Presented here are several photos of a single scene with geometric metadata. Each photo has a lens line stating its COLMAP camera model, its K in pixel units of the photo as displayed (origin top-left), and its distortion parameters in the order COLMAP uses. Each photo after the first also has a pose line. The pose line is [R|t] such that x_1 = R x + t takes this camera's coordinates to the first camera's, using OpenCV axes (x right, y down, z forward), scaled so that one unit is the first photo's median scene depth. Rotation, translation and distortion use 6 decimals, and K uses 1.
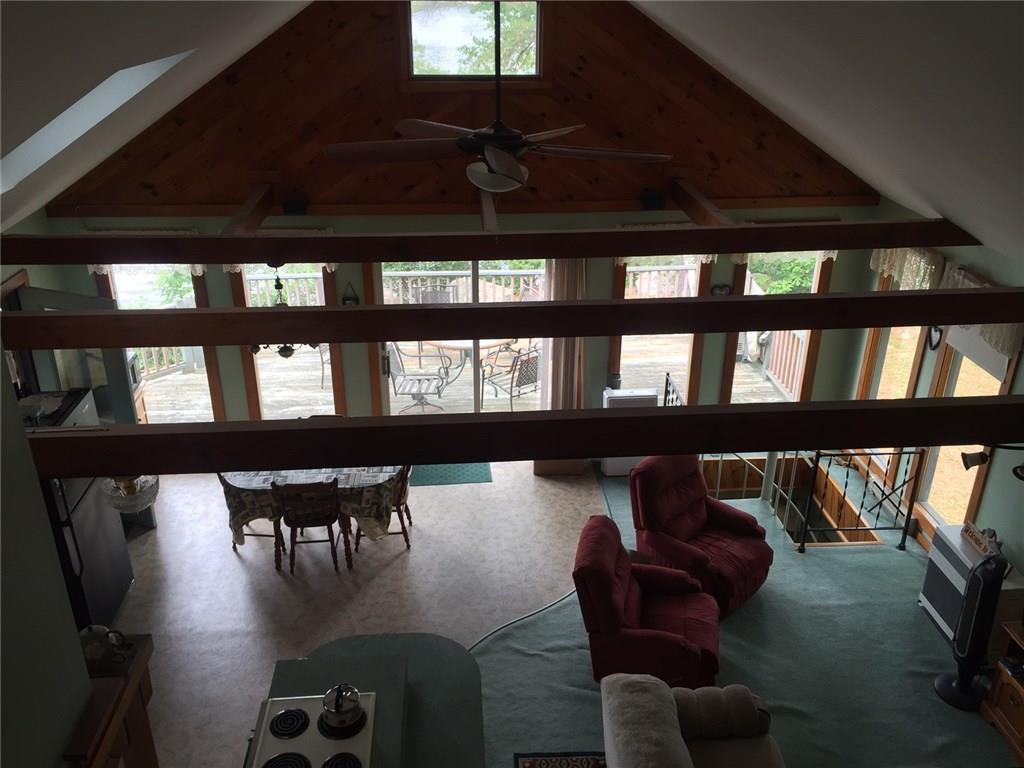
lens RADIAL K [[873.0, 0, 512.9], [0, 873.0, 381.9], [0, 0, 1]] dist [0.065370, 0.002125]
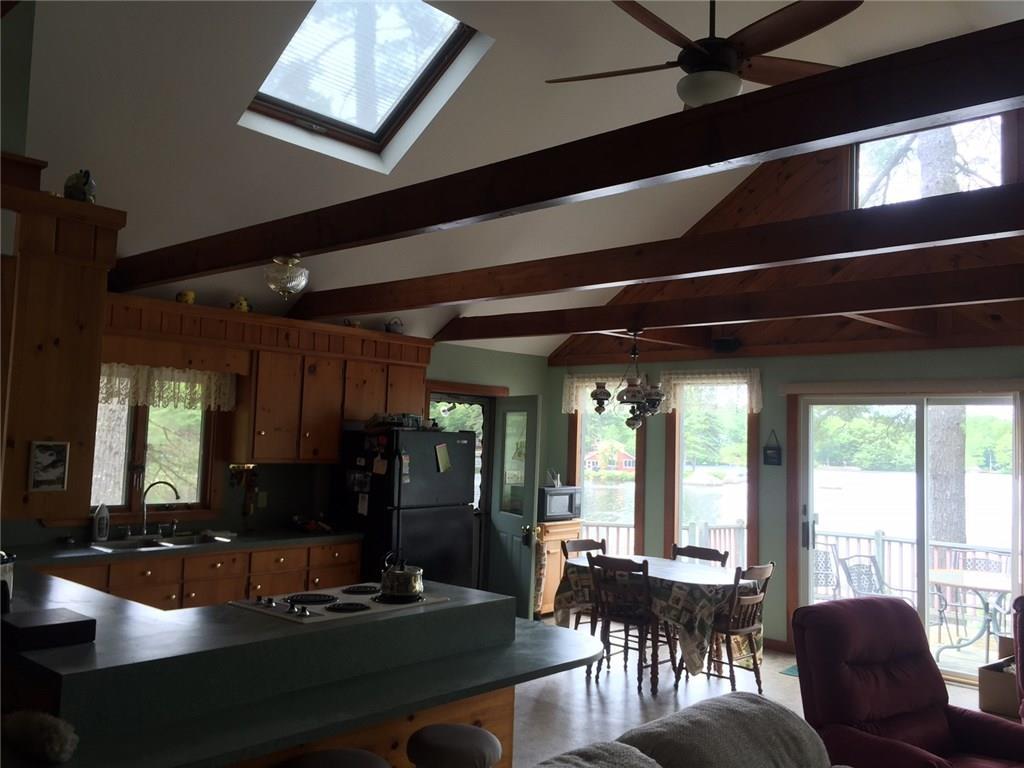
lens RADIAL K [[873.0, 0, 510.7], [0, 873.0, 384.0], [0, 0, 1]] dist [0.065370, 0.002125]
pose [[0.688500, -0.027979, -0.724696, 0.333250], [-0.333040, 0.875466, -0.350205, 0.293289], [0.644245, 0.482469, 0.593441, 0.280325]]
